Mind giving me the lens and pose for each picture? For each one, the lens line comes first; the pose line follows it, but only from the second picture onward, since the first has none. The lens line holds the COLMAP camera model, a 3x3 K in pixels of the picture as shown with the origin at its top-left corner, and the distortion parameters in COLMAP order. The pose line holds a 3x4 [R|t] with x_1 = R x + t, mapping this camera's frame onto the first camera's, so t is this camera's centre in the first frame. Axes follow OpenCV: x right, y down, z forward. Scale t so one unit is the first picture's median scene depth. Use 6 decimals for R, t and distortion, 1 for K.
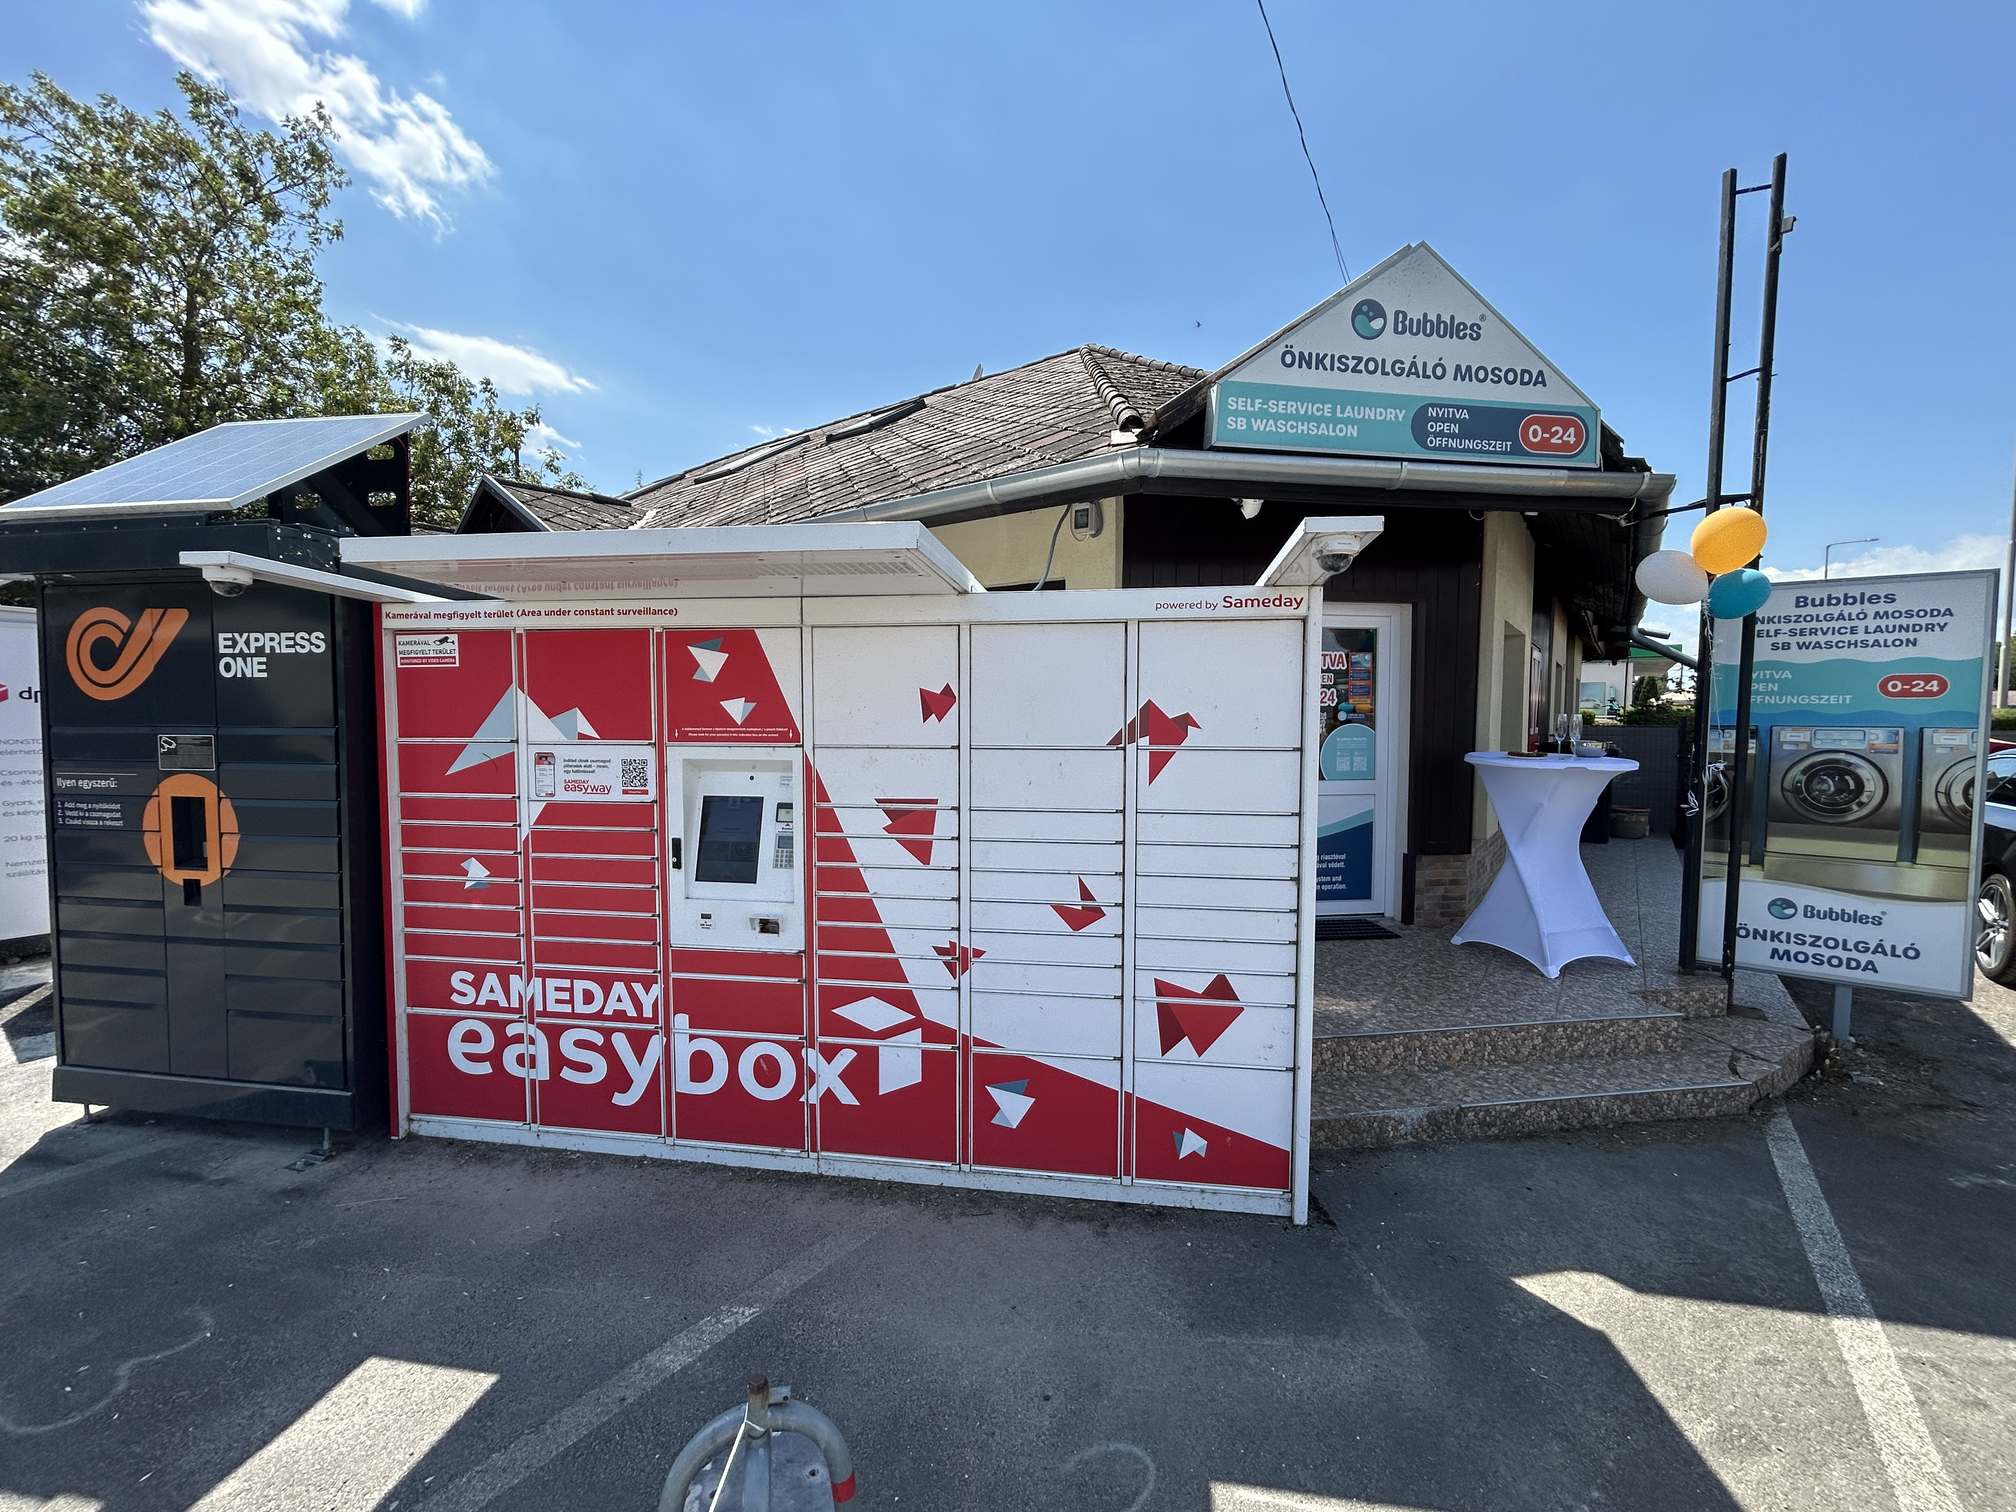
lens RADIAL K [[809.8, 0, 1013.3], [0, 809.8, 749.3], [0, 0, 1]] dist [-0.001672, -0.000310]
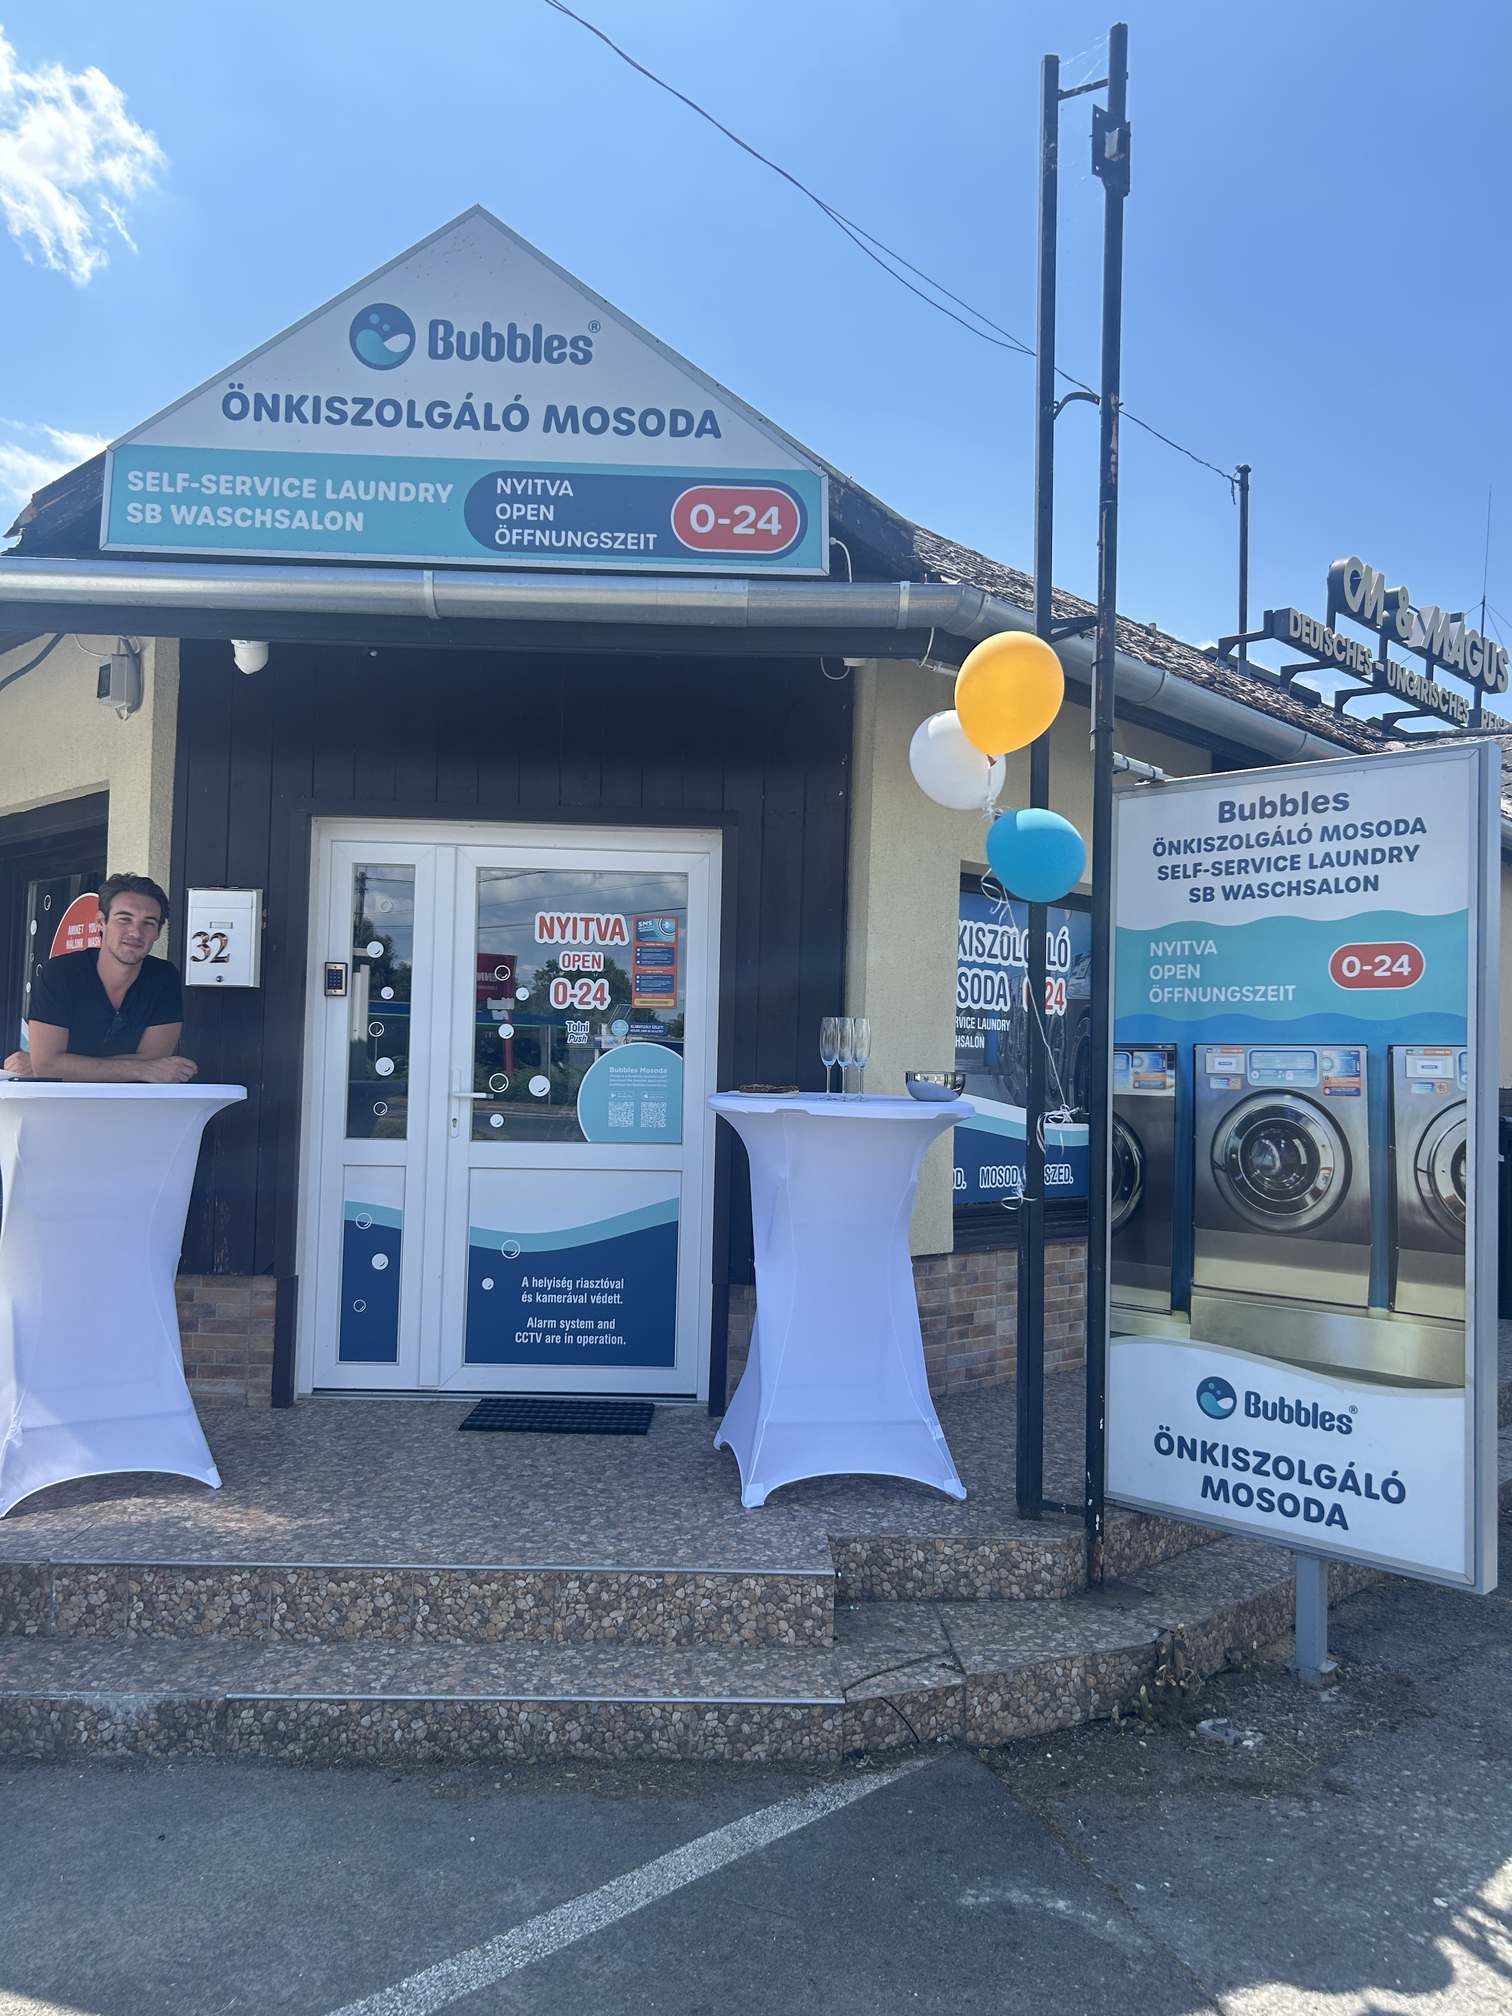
lens RADIAL K [[1507.8, 0, 770.2], [0, 1507.8, 1014.2], [0, 0, 1]] dist [0.009379, -0.004946]
pose [[0.992152, 0.015185, -0.124110, 0.849328], [-0.025900, 0.996029, -0.085182, 0.046270], [0.122324, 0.087728, 0.988605, -0.010823]]
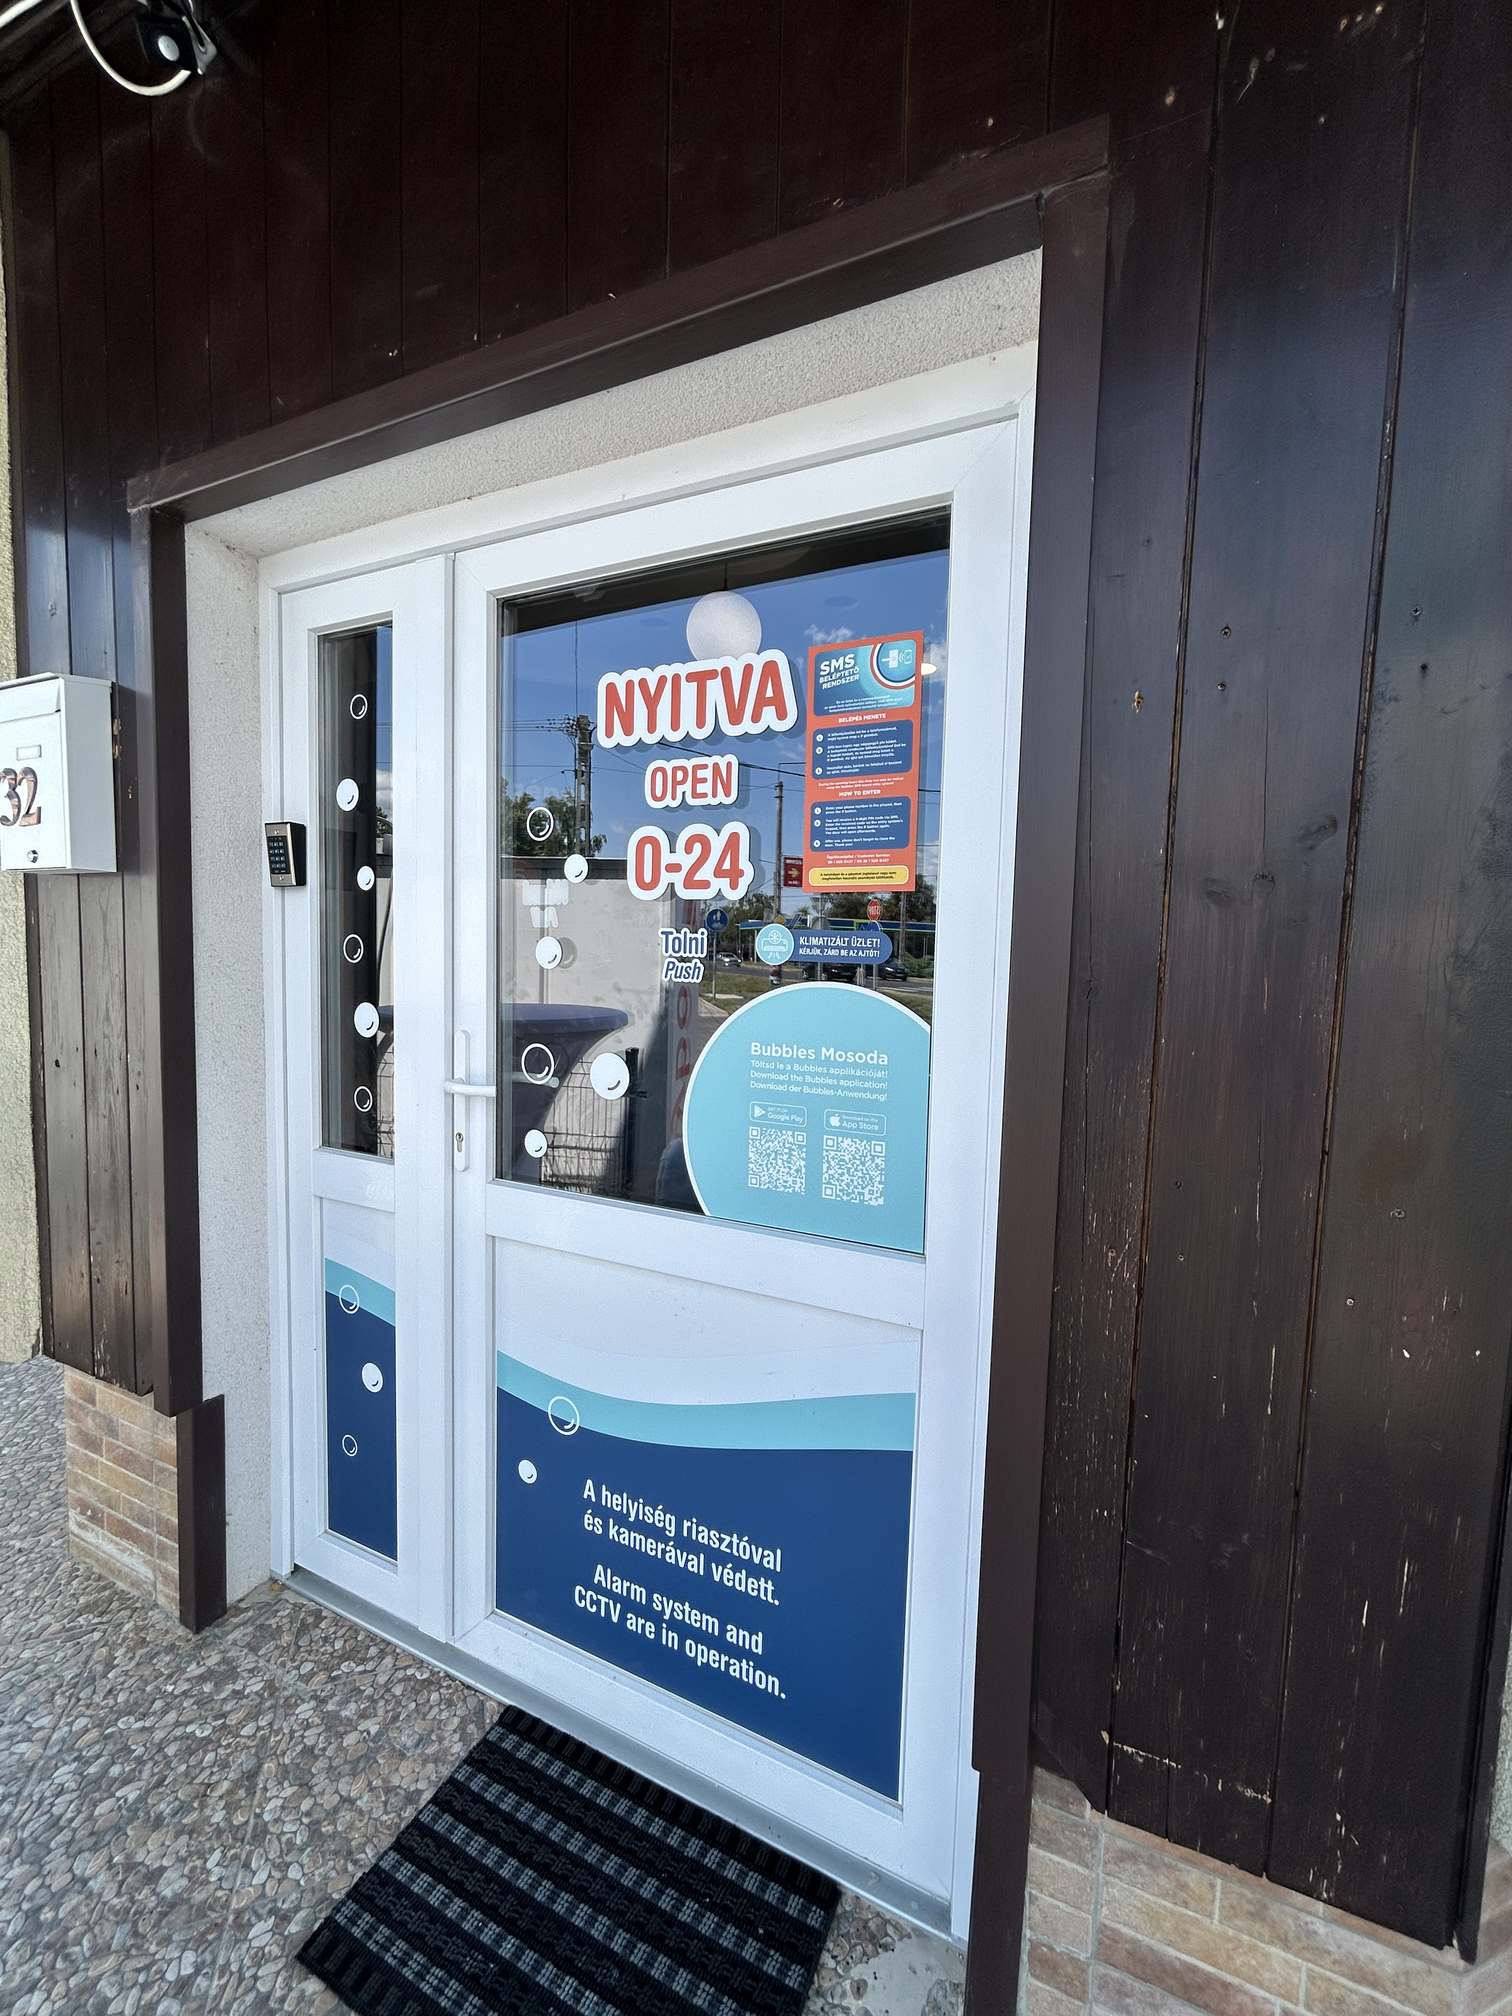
lens RADIAL K [[809.8, 0, 763.8], [0, 809.8, 1009.1], [0, 0, 1]] dist [-0.001672, -0.000310]
pose [[0.828544, 0.059392, -0.556765, 0.704009], [-0.051304, 0.998228, 0.030138, -0.040123], [0.557568, 0.003593, 0.830123, 1.086210]]
